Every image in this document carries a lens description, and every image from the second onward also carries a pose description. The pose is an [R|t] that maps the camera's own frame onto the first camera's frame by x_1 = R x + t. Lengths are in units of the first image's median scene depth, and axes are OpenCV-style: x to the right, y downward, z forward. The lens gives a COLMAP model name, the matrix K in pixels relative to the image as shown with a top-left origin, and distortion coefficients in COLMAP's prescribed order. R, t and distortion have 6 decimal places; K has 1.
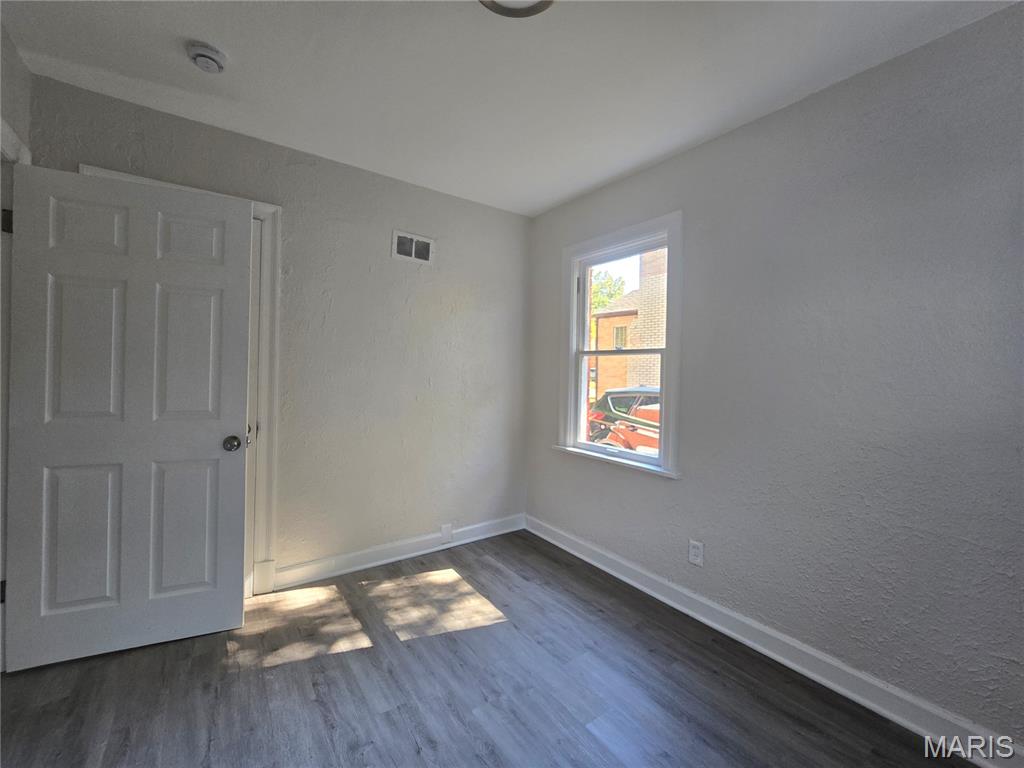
lens RADIAL K [[436.2, 0, 508.7], [0, 436.2, 371.2], [0, 0, 1]] dist [0.000483, -0.000012]
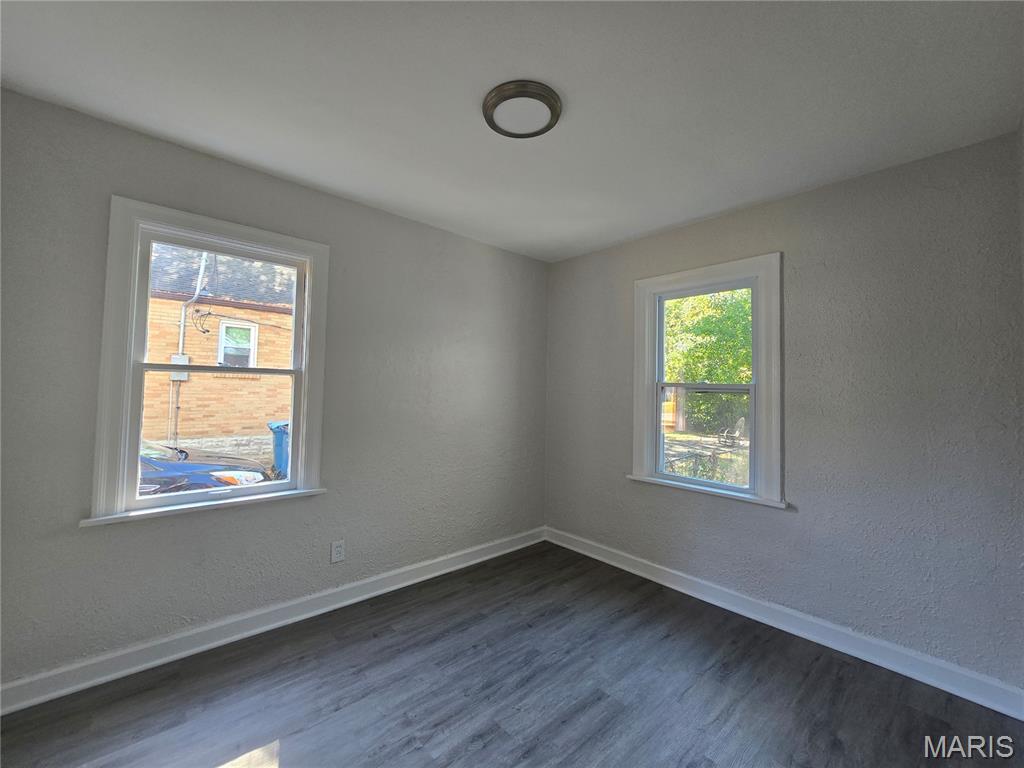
lens RADIAL K [[451.4, 0, 512.0], [0, 451.4, 384.0], [0, 0, 1]] dist [0.002473, 0.000213]
pose [[-0.146055, -0.020649, 0.989061, -0.922105], [-0.024681, 0.999547, 0.017224, -0.062419], [-0.988969, -0.021895, -0.146499, 0.844562]]
